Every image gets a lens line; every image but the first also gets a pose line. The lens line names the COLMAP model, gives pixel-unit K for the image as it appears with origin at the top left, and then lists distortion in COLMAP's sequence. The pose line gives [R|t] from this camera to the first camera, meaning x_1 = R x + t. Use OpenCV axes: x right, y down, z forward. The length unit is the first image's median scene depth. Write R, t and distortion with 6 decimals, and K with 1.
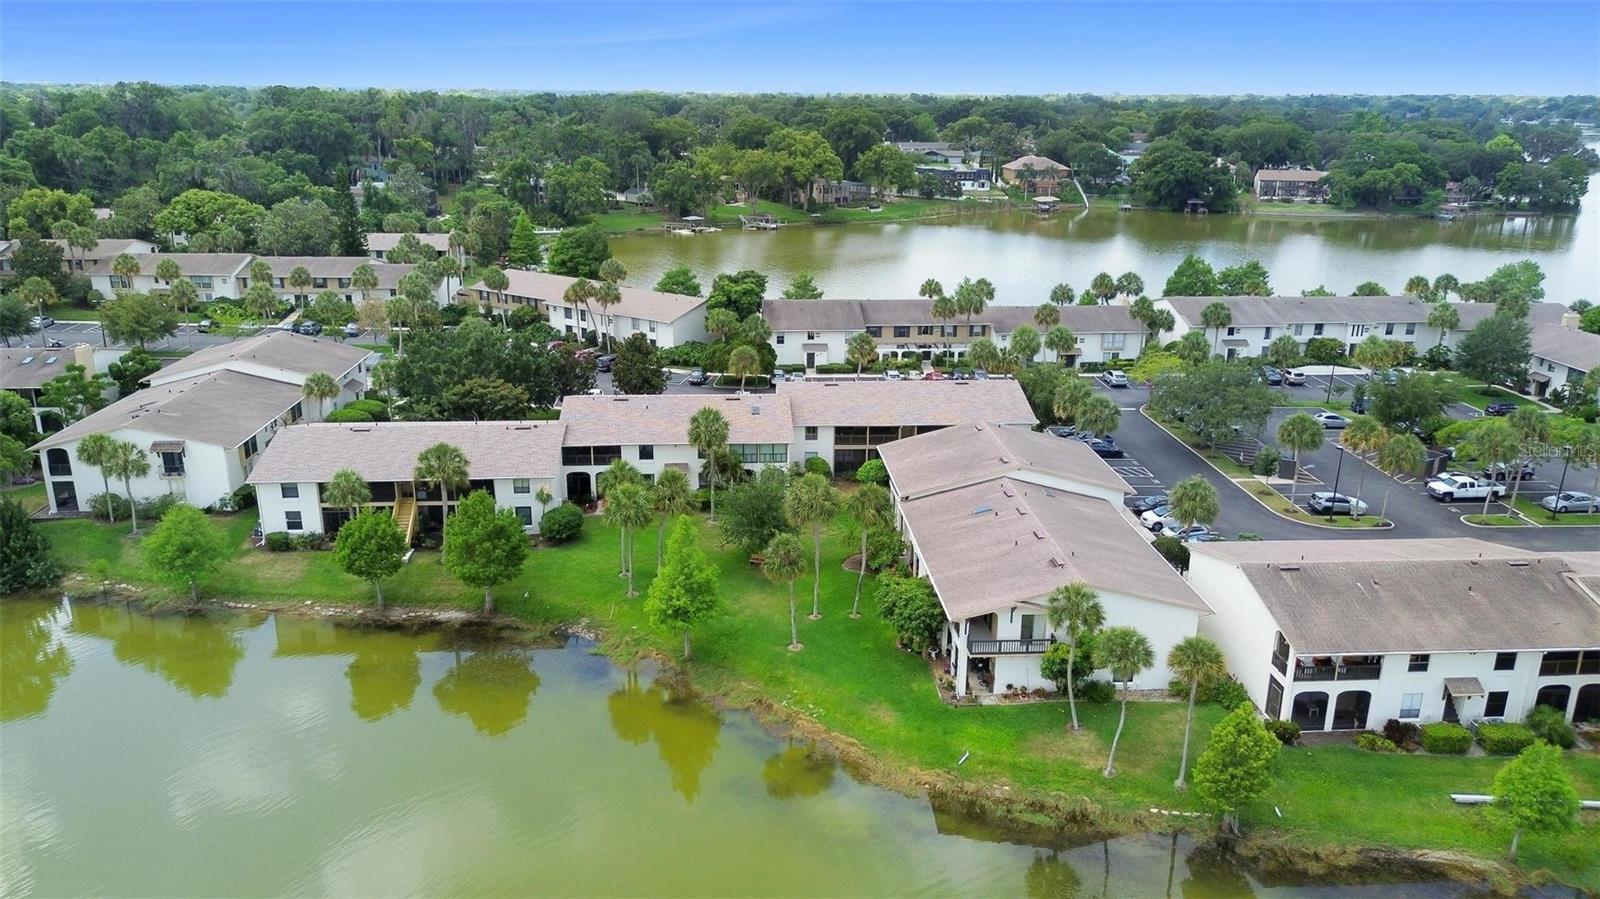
lens RADIAL K [[1145.3, 0, 800.0], [0, 1145.3, 449.5], [0, 0, 1]] dist [0.083471, -0.093812]
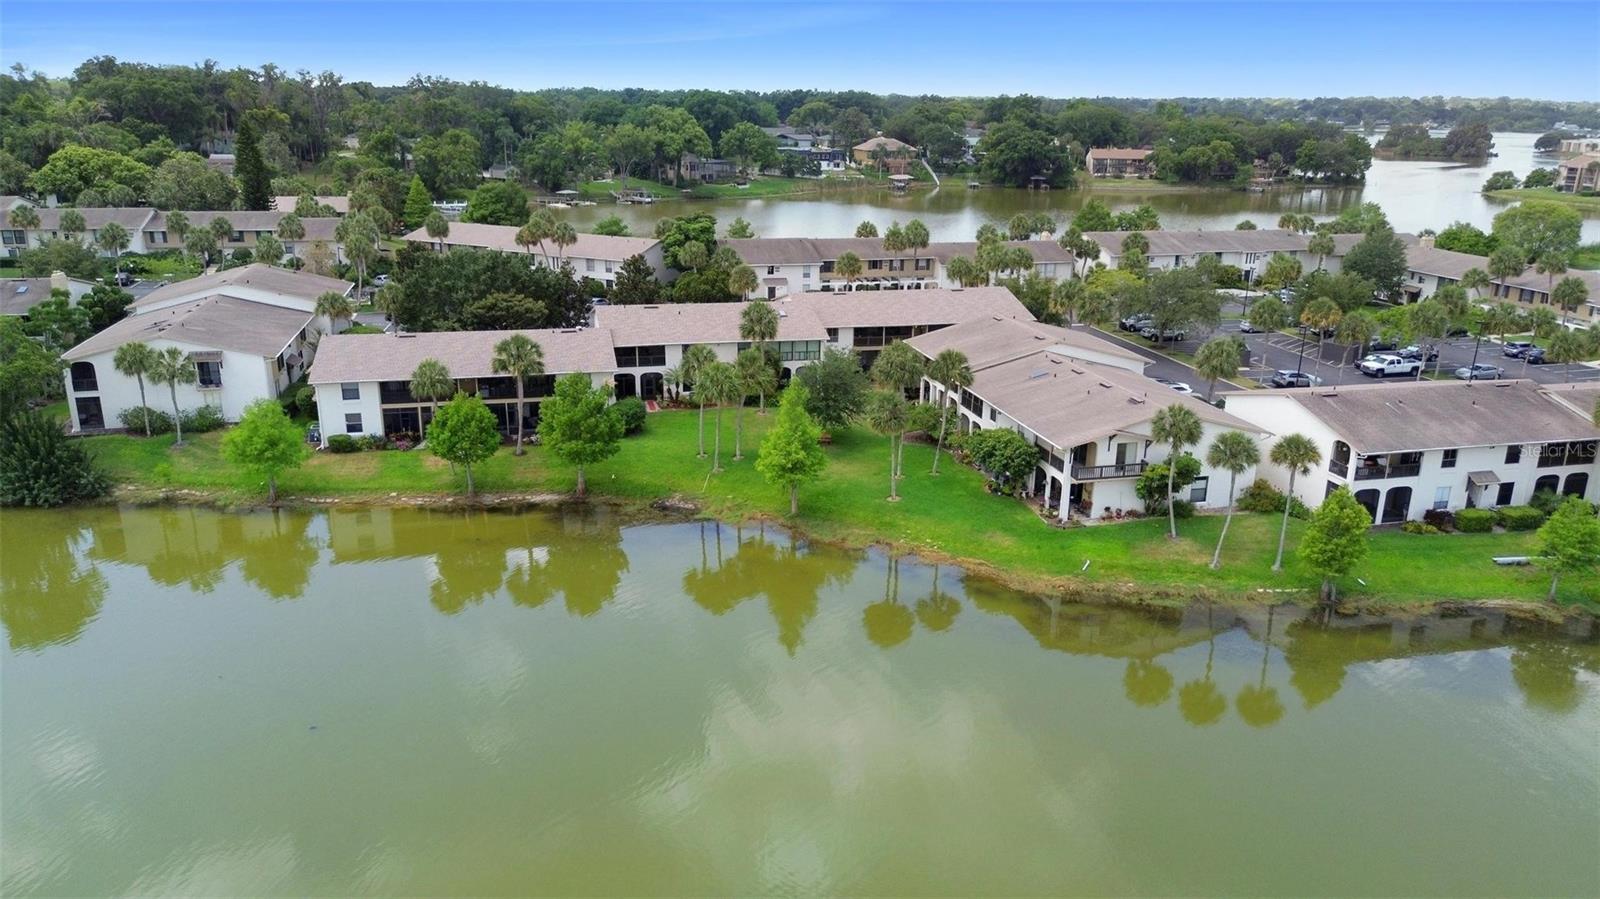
lens RADIAL K [[1145.3, 0, 800.0], [0, 1145.3, 449.5], [0, 0, 1]] dist [0.083471, -0.093812]
pose [[0.985932, -0.044480, 0.161122, -0.208539], [0.045169, 0.998979, -0.000615, 0.096784], [-0.160930, 0.007884, 0.986934, -0.042170]]
